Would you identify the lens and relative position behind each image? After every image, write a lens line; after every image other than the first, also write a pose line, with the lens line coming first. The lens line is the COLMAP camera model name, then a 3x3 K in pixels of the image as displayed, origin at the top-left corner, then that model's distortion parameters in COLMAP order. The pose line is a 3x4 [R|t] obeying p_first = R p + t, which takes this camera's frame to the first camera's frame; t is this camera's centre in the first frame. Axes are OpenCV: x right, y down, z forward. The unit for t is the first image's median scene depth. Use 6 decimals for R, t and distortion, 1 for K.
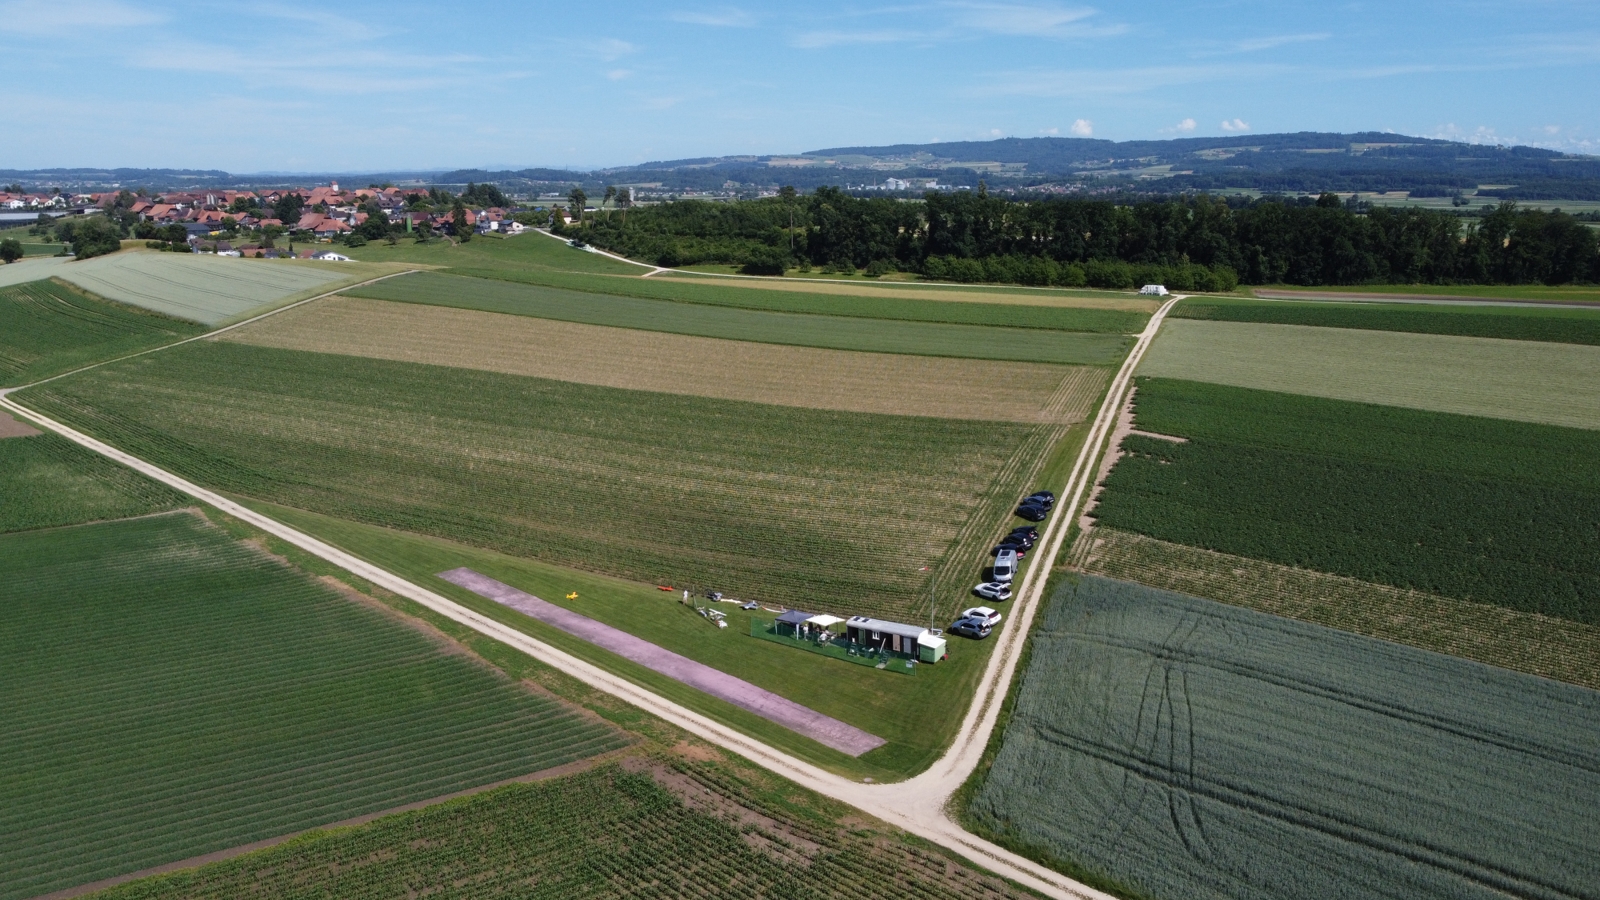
lens RADIAL K [[1215.1, 0, 800.0], [0, 1215.1, 450.0], [0, 0, 1]] dist [-0.011748, -0.003395]
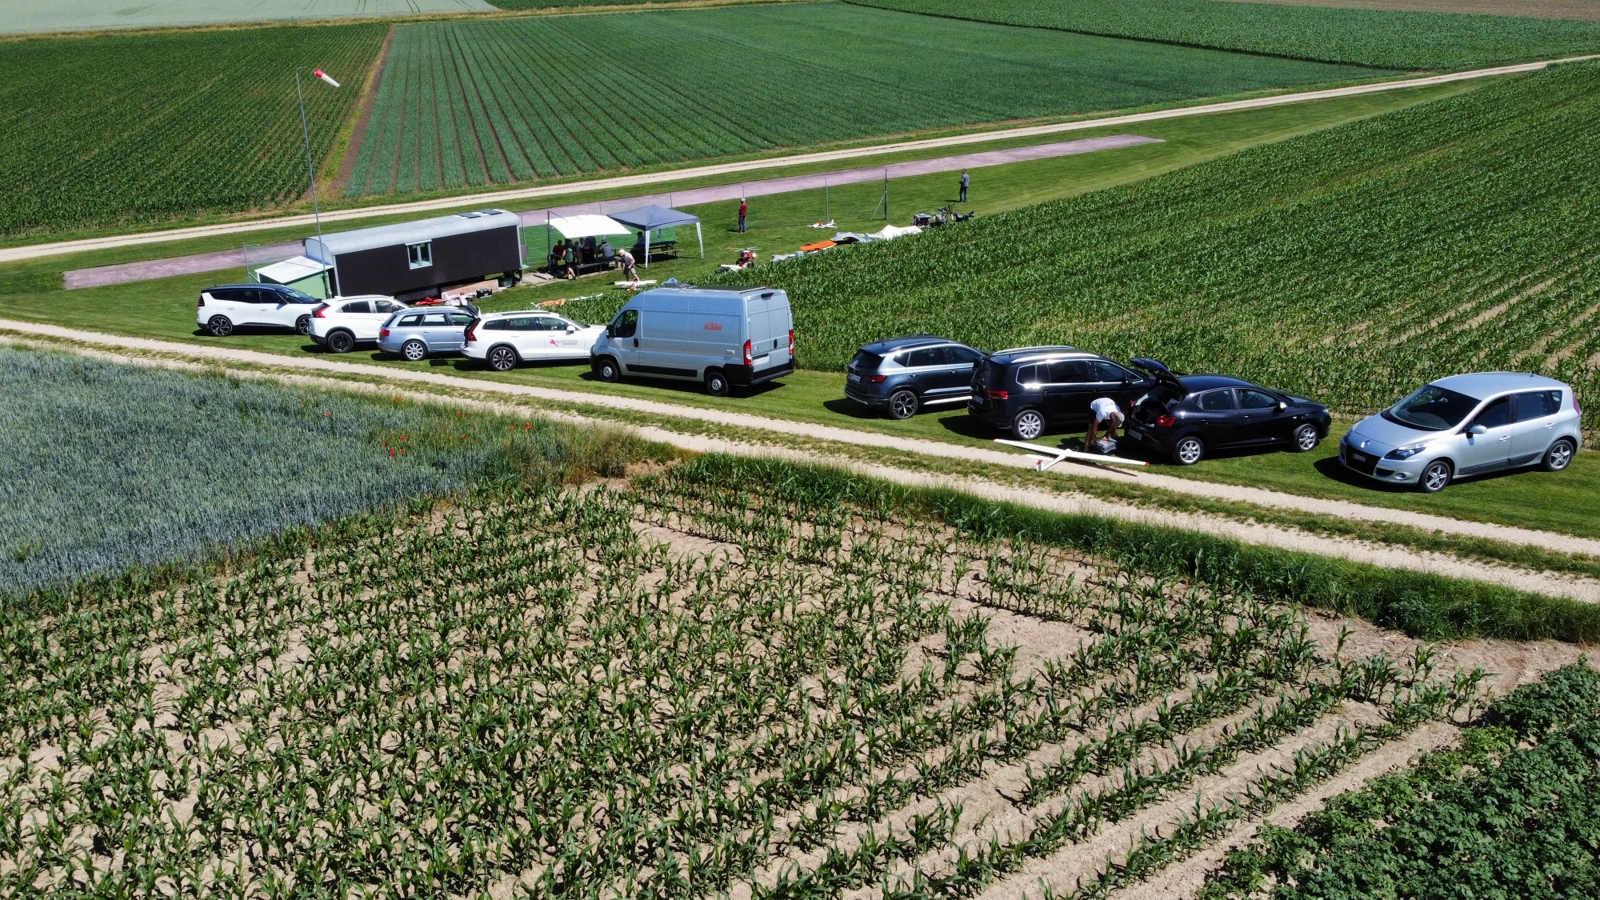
lens RADIAL K [[1229.0, 0, 800.0], [0, 1229.0, 450.0], [0, 0, 1]] dist [0.006775, -0.006957]
pose [[-0.239866, 0.374270, -0.895760, 0.419738], [-0.189935, 0.886773, 0.421375, 0.018359], [0.952045, 0.271210, -0.141619, 1.186927]]
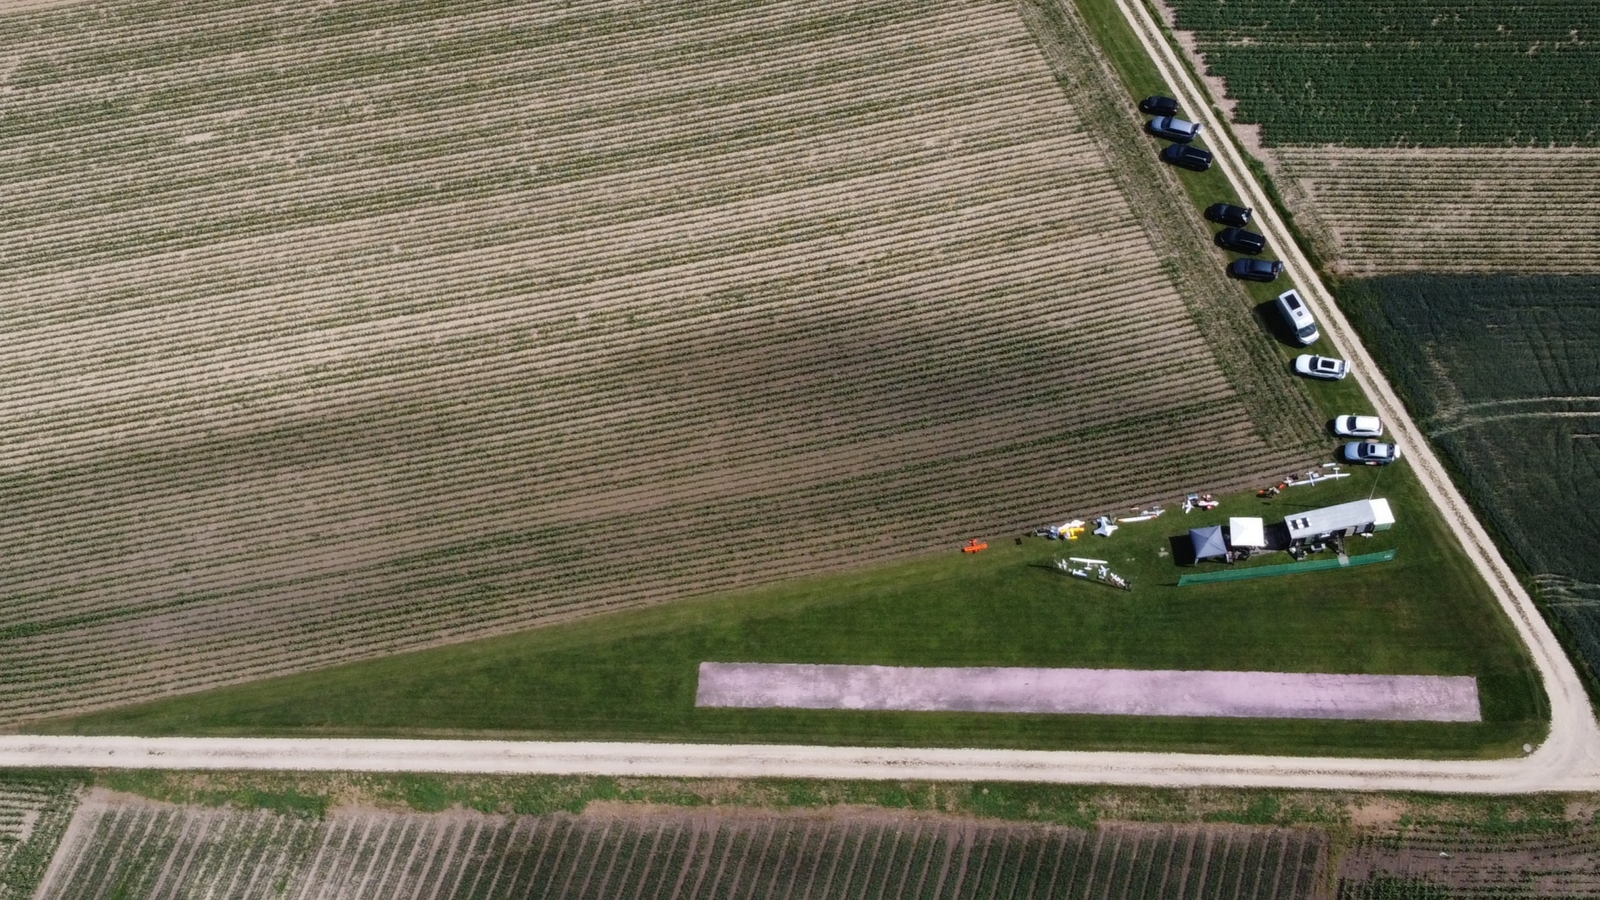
lens RADIAL K [[1902.0, 0, 800.0], [0, 1902.0, 450.0], [0, 0, 1]] dist [-0.019578, 0.032123]
pose [[0.735416, -0.591169, 0.331184, -0.661021], [0.164020, 0.629515, 0.759479, -1.032757], [-0.657465, -0.504212, 0.559919, 0.486063]]
